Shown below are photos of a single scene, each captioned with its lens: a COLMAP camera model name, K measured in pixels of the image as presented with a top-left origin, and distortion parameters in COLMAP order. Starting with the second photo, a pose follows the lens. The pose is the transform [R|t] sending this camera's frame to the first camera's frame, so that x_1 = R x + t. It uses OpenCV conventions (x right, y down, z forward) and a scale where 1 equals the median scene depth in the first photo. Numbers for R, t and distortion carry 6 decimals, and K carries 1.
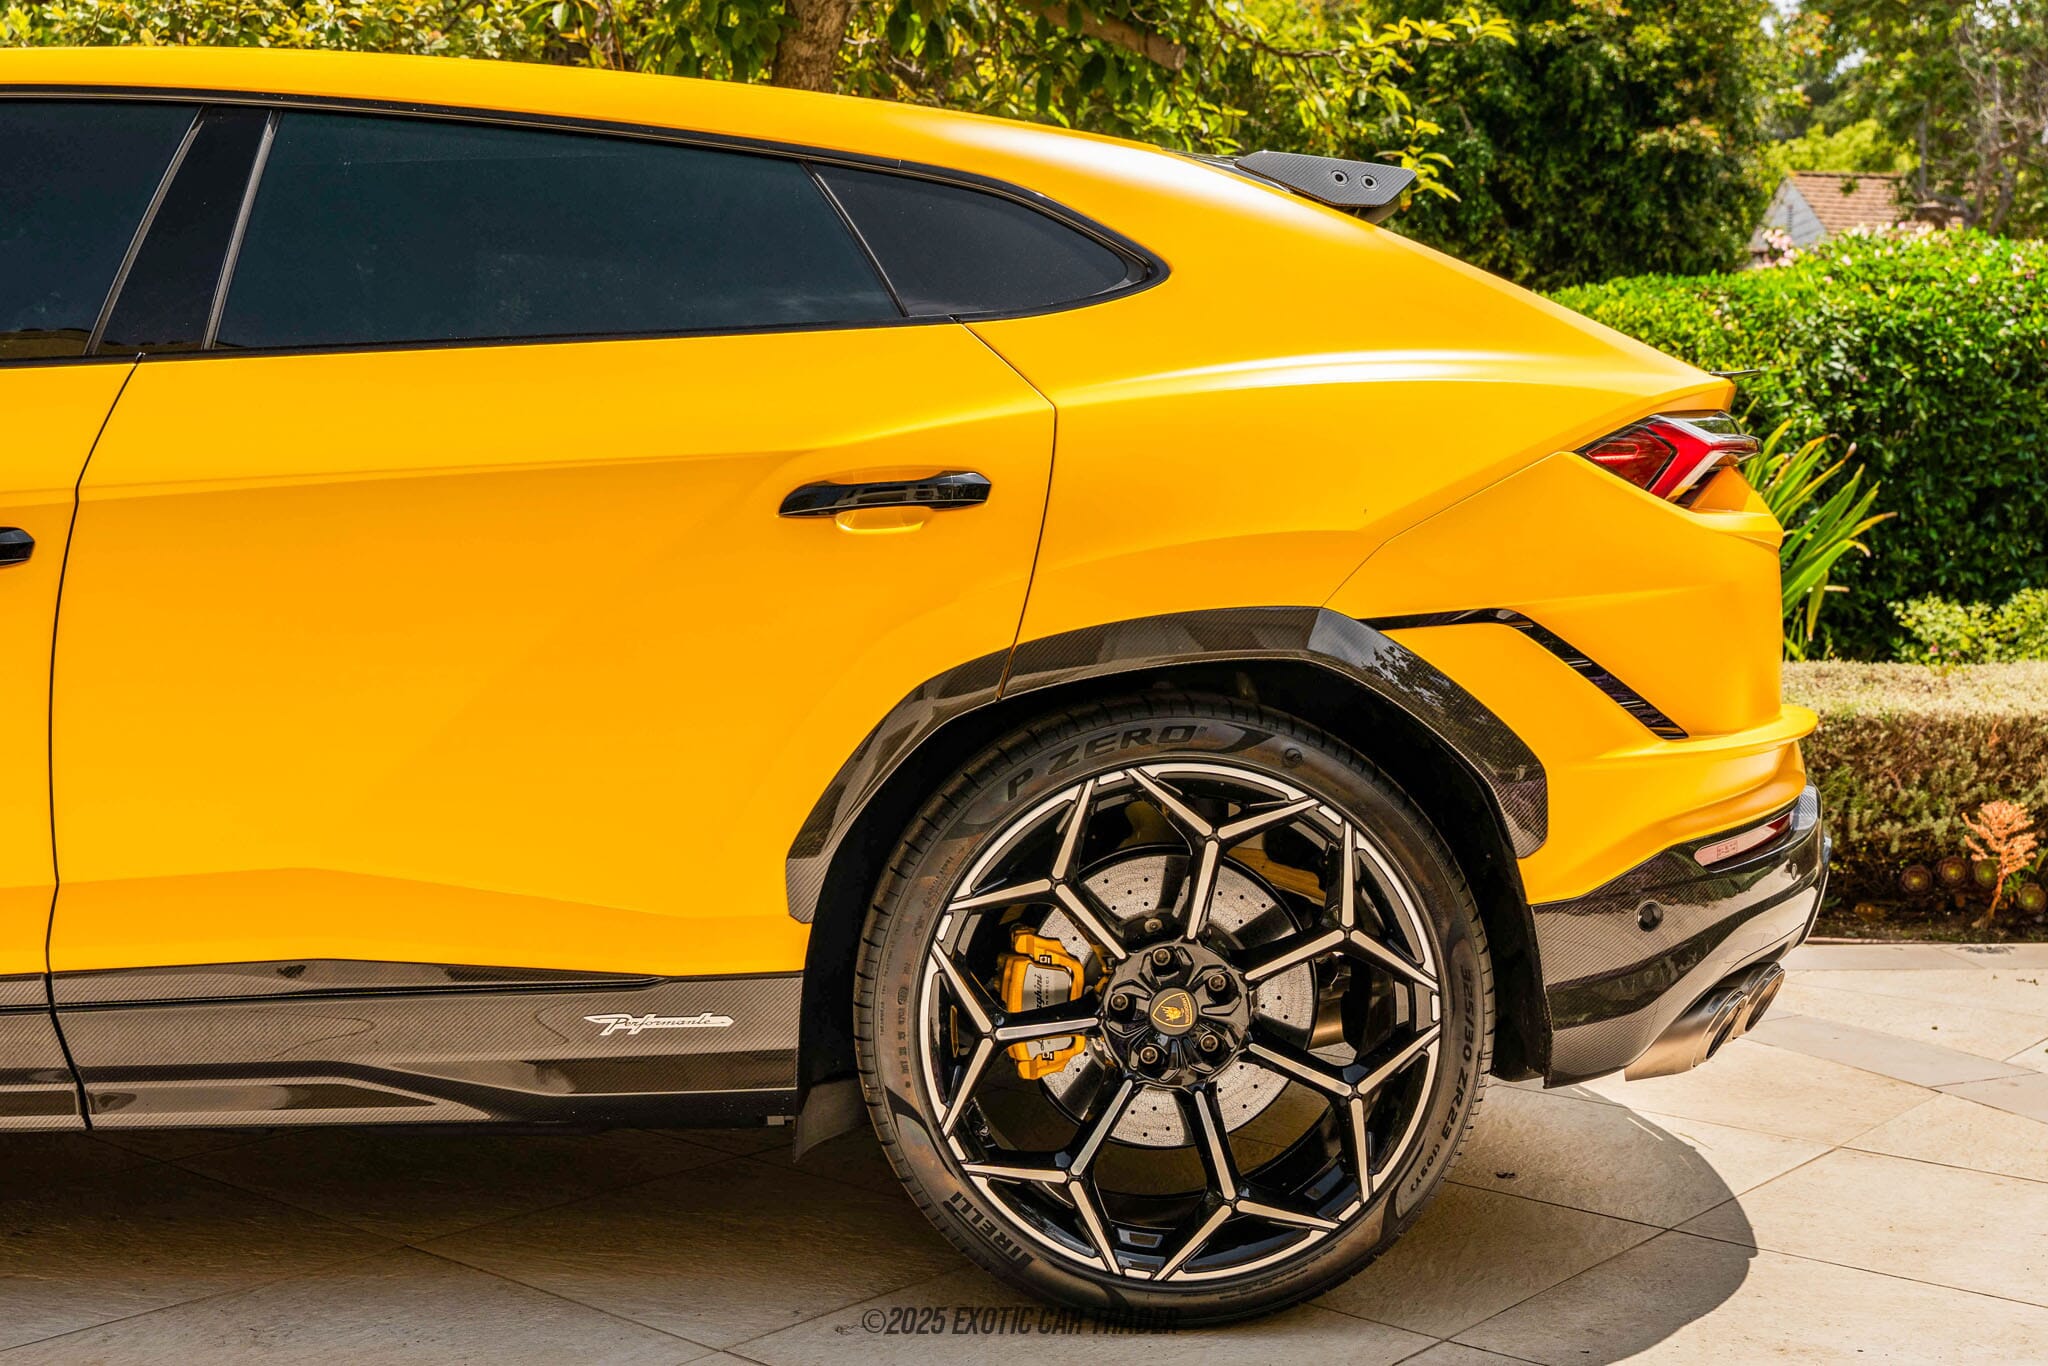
lens RADIAL K [[1958.5, 0, 1024.0], [0, 1958.5, 683.0], [0, 0, 1]] dist [0.000124, -0.001042]
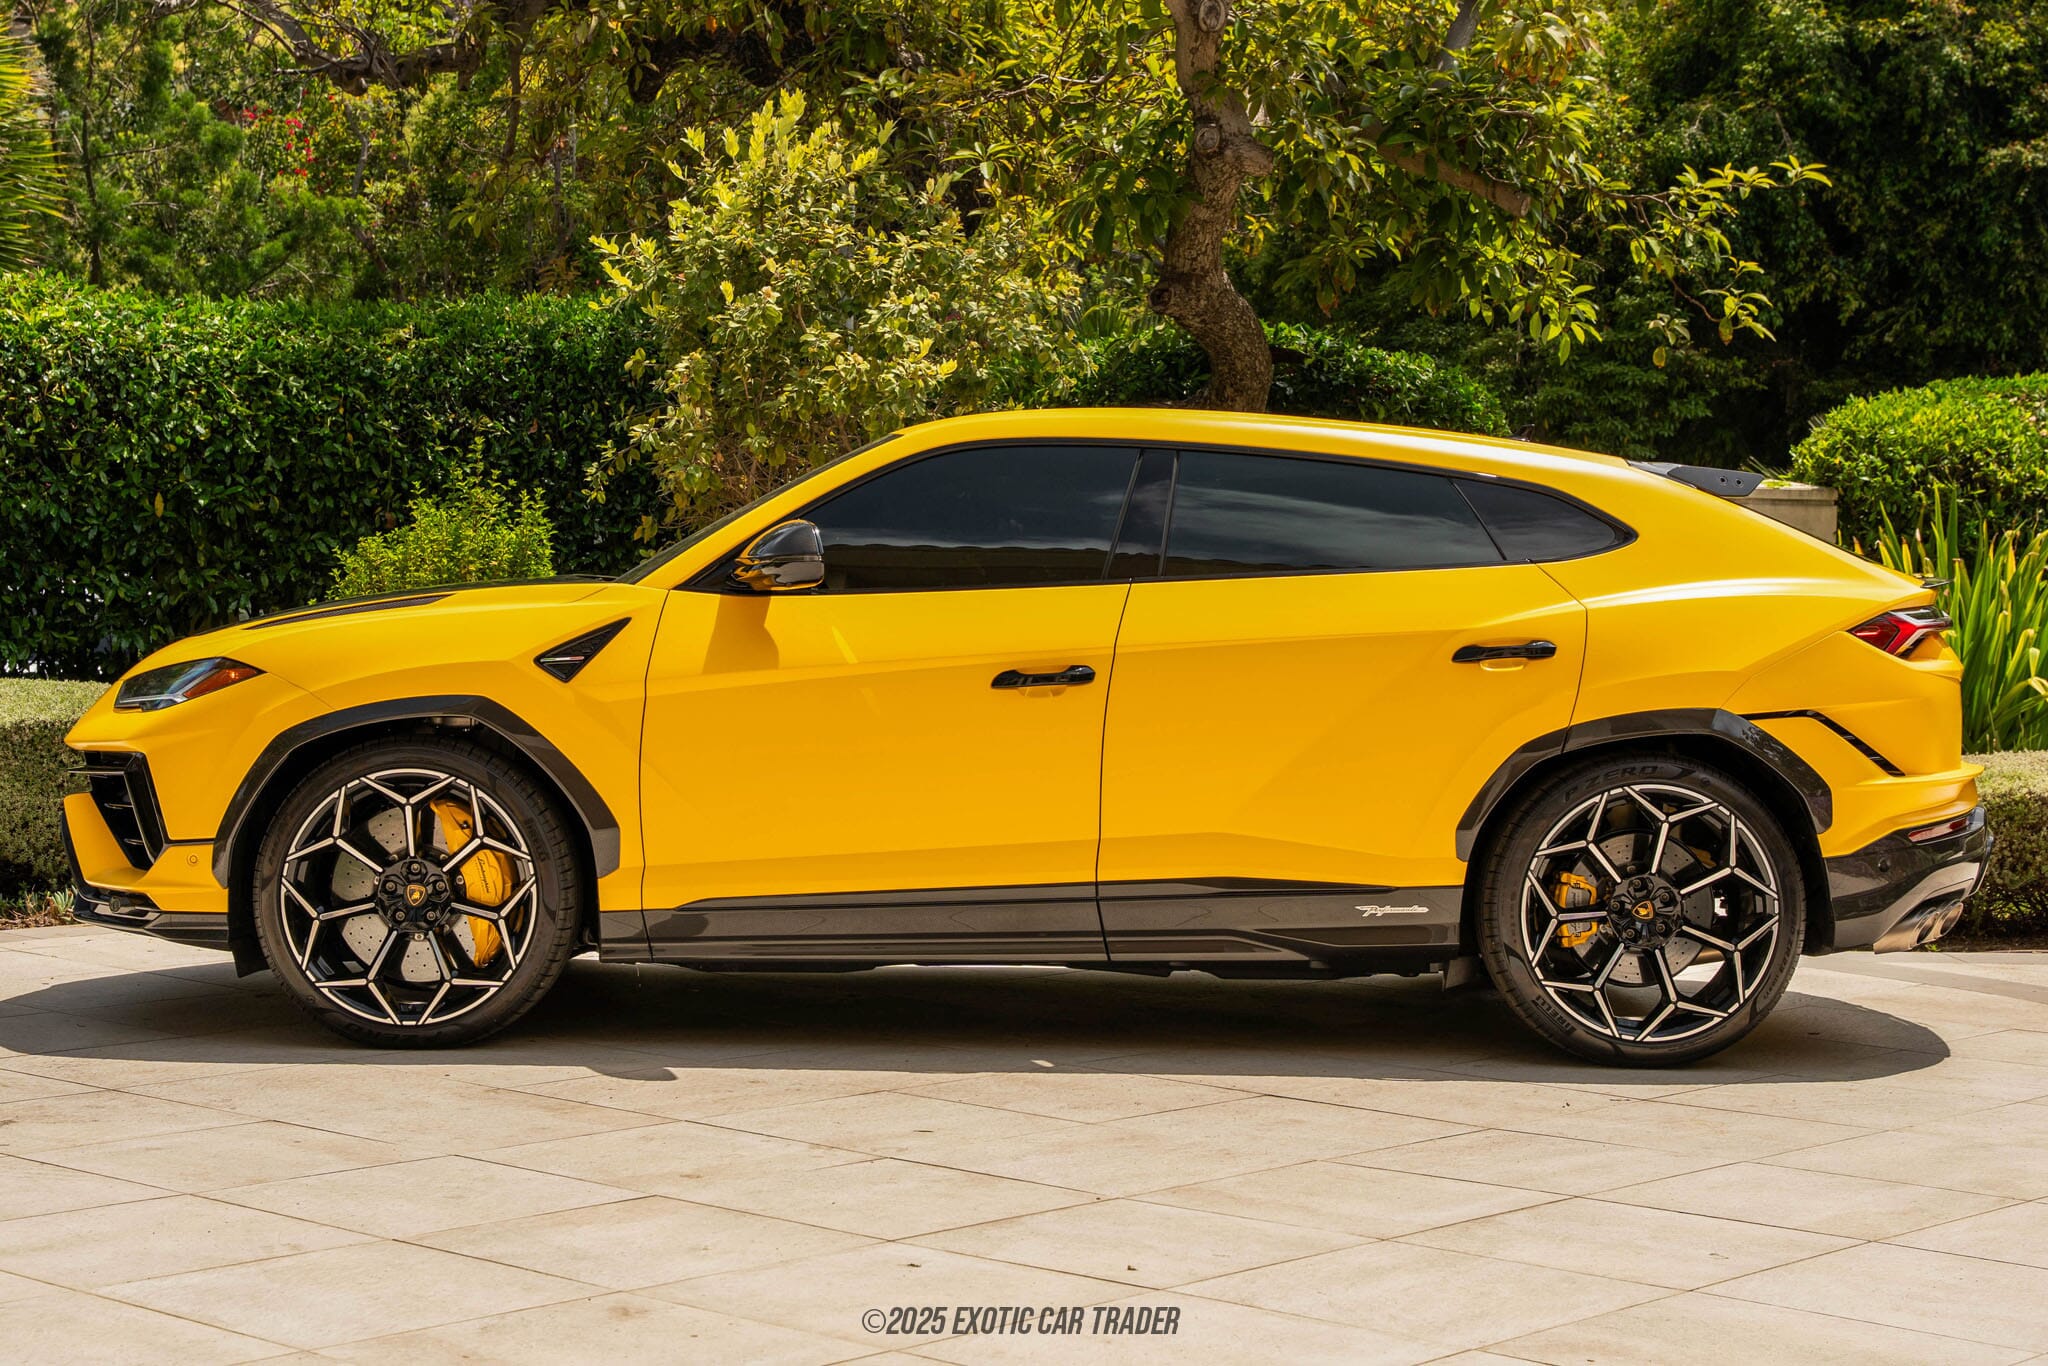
lens RADIAL K [[2911.6, 0, 1024.0], [0, 2911.6, 683.0], [0, 0, 1]] dist [0.023387, -0.017716]
pose [[0.999457, 0.007141, -0.032174, -0.450379], [-0.008469, 0.999110, -0.041326, 0.062774], [0.031850, 0.041576, 0.998628, -1.951687]]
